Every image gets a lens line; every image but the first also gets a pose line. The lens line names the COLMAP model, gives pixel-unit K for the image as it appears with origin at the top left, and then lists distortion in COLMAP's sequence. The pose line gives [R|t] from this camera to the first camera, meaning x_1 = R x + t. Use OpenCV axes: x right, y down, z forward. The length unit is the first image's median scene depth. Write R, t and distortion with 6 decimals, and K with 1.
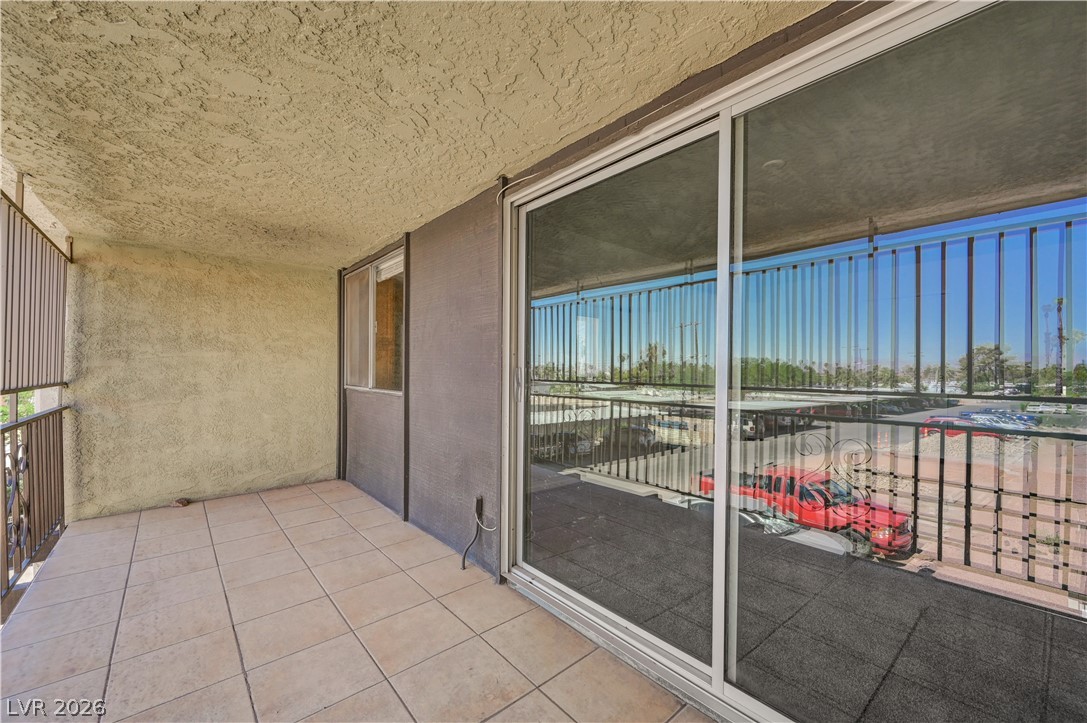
lens RADIAL K [[438.6, 0, 540.1], [0, 438.6, 370.8], [0, 0, 1]] dist [0.000275, 0.000117]
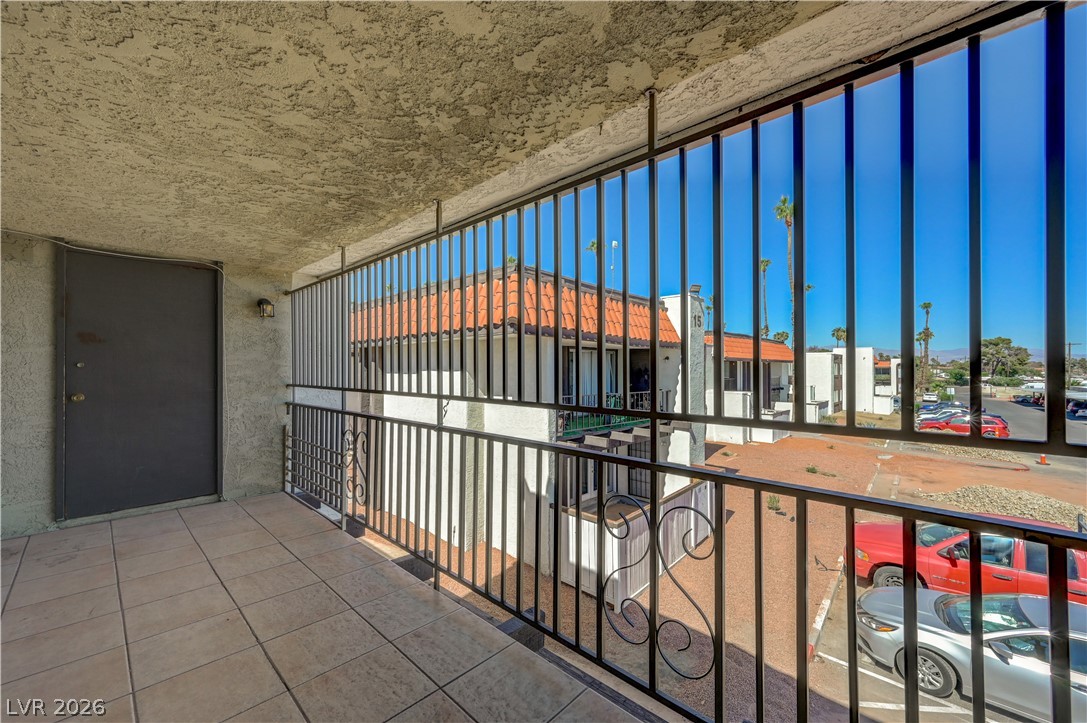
lens RADIAL K [[429.8, 0, 547.1], [0, 429.8, 365.0], [0, 0, 1]] dist [0.002031, 0.000186]
pose [[-0.993302, -0.008591, -0.115229, -0.666562], [-0.007904, 0.999948, -0.006411, -0.019512], [0.115278, -0.005457, -0.993318, 1.146954]]
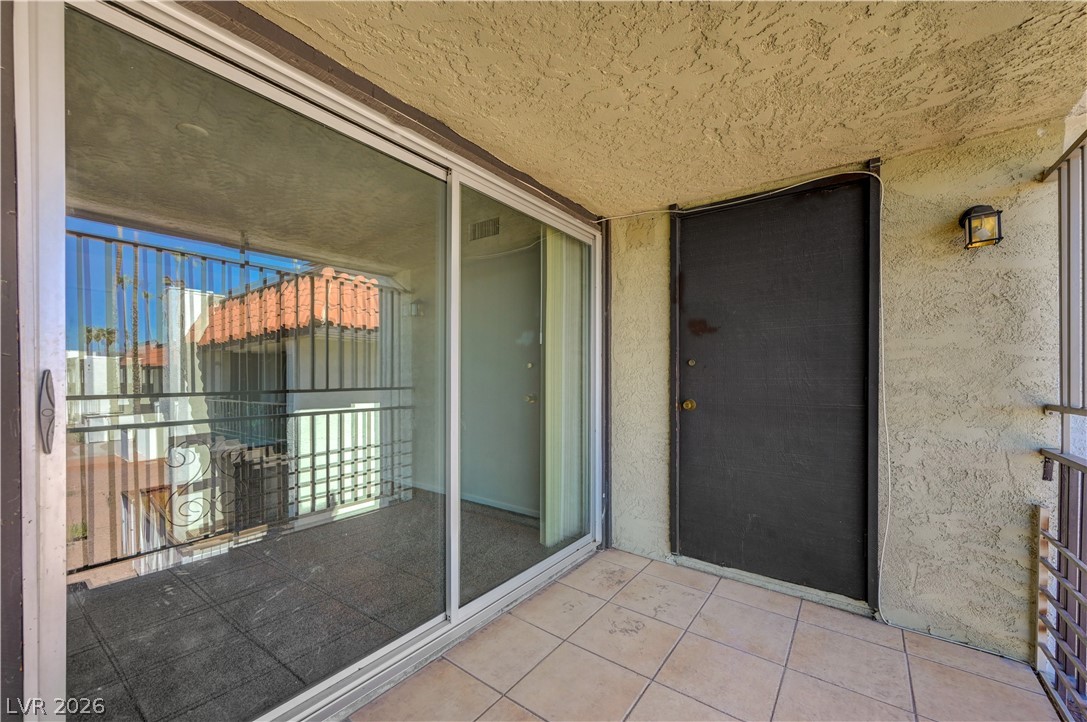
lens RADIAL K [[433.6, 0, 542.8], [0, 433.6, 377.6], [0, 0, 1]] dist [0.001036, 0.000590]
pose [[-0.237160, -0.018312, 0.971298, -0.400175], [-0.000427, 0.999824, 0.018746, -0.005415], [-0.971470, 0.004031, -0.237126, 0.473543]]
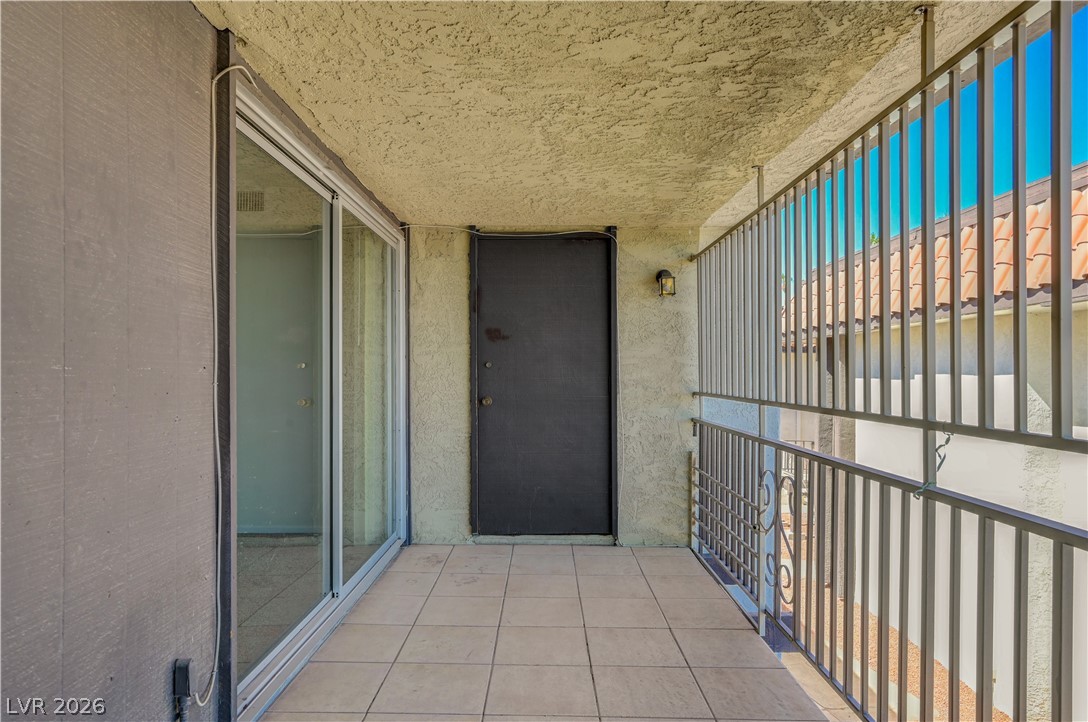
lens RADIAL K [[655.5, 0, 544.0], [0, 655.5, 372.3], [0, 0, 1]] dist [0.002913, 0.001051]
pose [[-0.764265, -0.007929, 0.644854, -0.672801], [-0.003461, 0.999960, 0.008193, -0.014161], [-0.644894, 0.004030, -0.764262, 0.996022]]
